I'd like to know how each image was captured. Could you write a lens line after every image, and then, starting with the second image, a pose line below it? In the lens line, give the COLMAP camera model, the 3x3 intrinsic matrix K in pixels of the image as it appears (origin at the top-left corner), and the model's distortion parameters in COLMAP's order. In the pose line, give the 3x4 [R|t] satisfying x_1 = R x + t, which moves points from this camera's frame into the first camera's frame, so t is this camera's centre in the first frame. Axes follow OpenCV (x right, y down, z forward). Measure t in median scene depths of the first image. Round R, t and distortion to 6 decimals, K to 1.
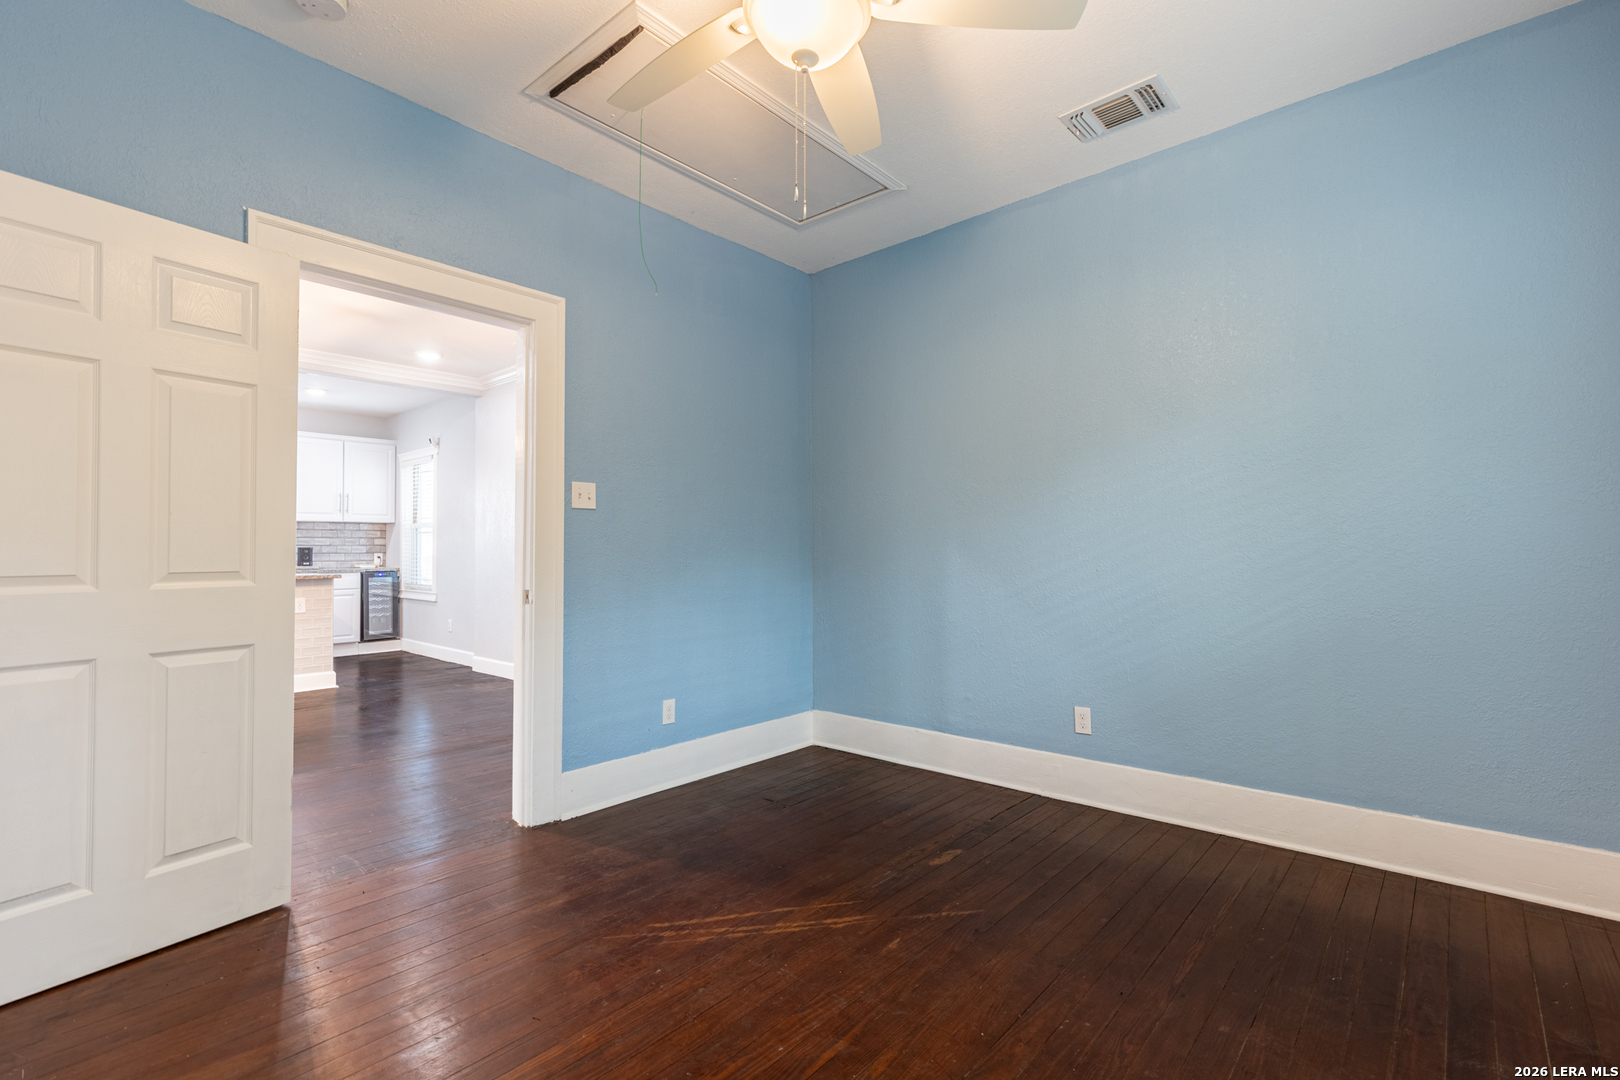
lens RADIAL K [[733.0, 0, 813.8], [0, 733.0, 539.1], [0, 0, 1]] dist [0.003856, 0.000242]
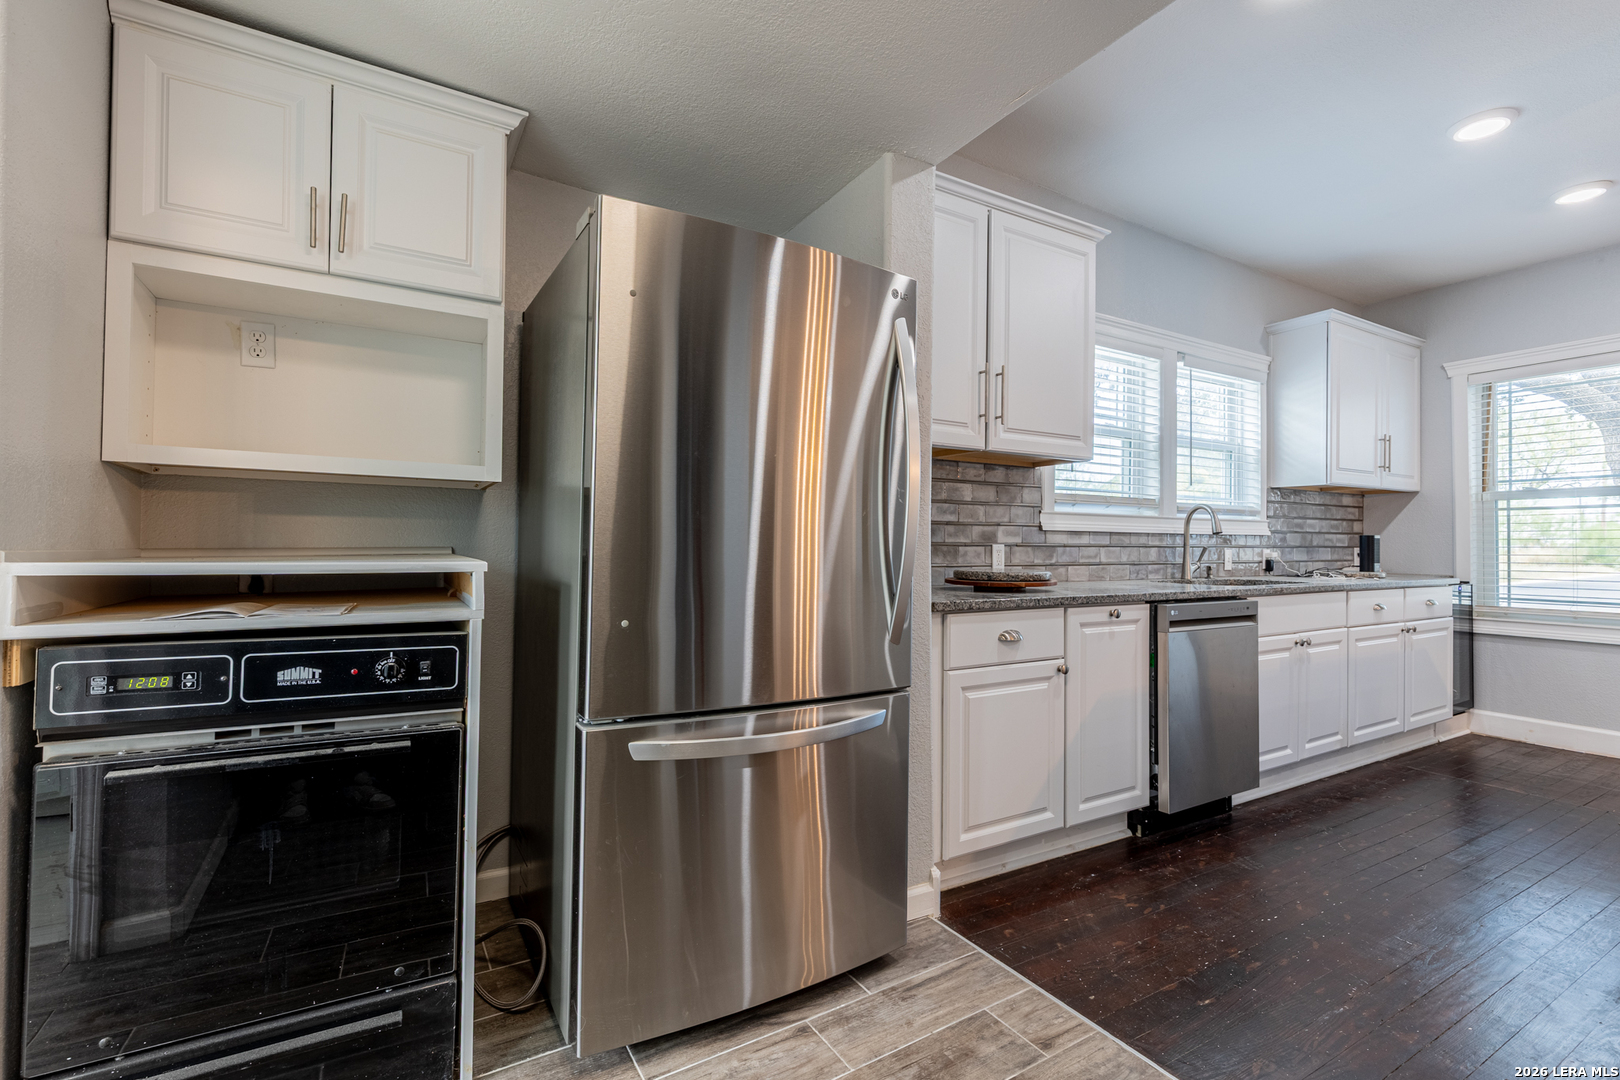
lens RADIAL K [[727.7, 0, 814.0], [0, 727.7, 538.2], [0, 0, 1]] dist [0.005605, -0.000348]
pose [[0.952000, 0.002105, -0.306090, -0.865266], [-0.000964, 0.999992, 0.003879, 0.010998], [0.306096, -0.003398, 0.951995, 0.364150]]
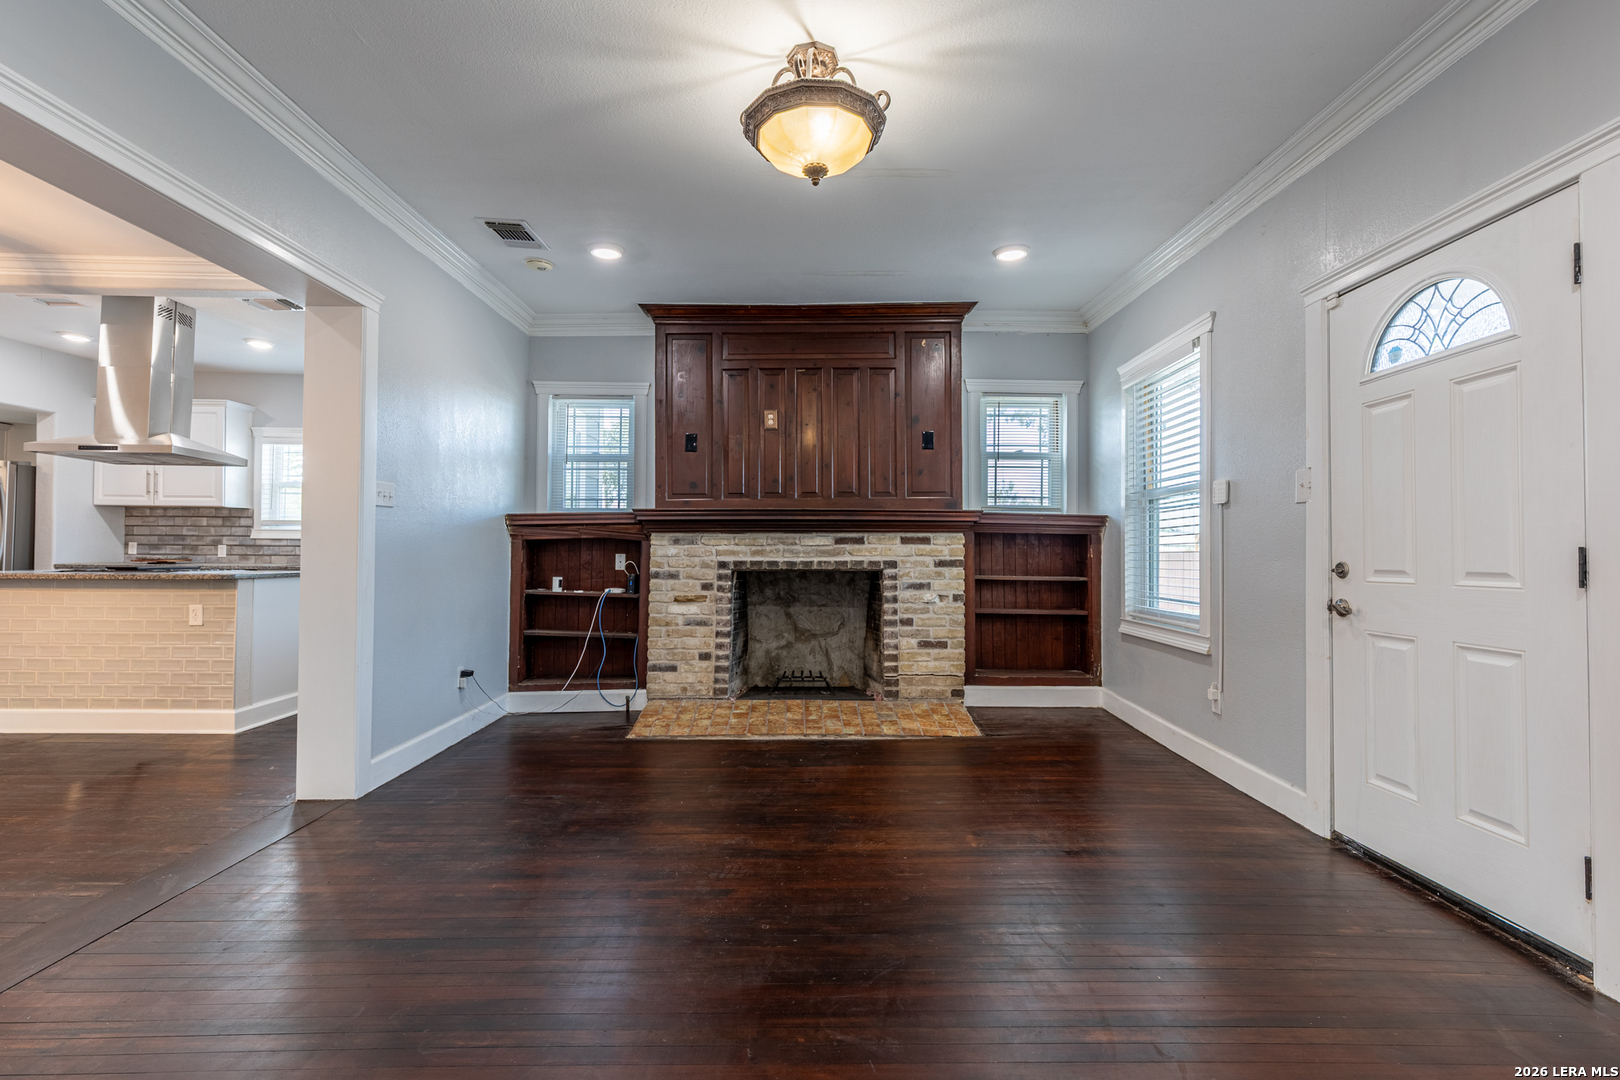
lens RADIAL K [[727.7, 0, 814.0], [0, 727.7, 538.2], [0, 0, 1]] dist [0.005605, -0.000348]
pose [[0.679294, -0.005421, -0.733846, 0.183529], [0.001797, 0.999982, -0.005723, 0.013979], [0.733864, 0.002569, 0.679291, 0.689646]]
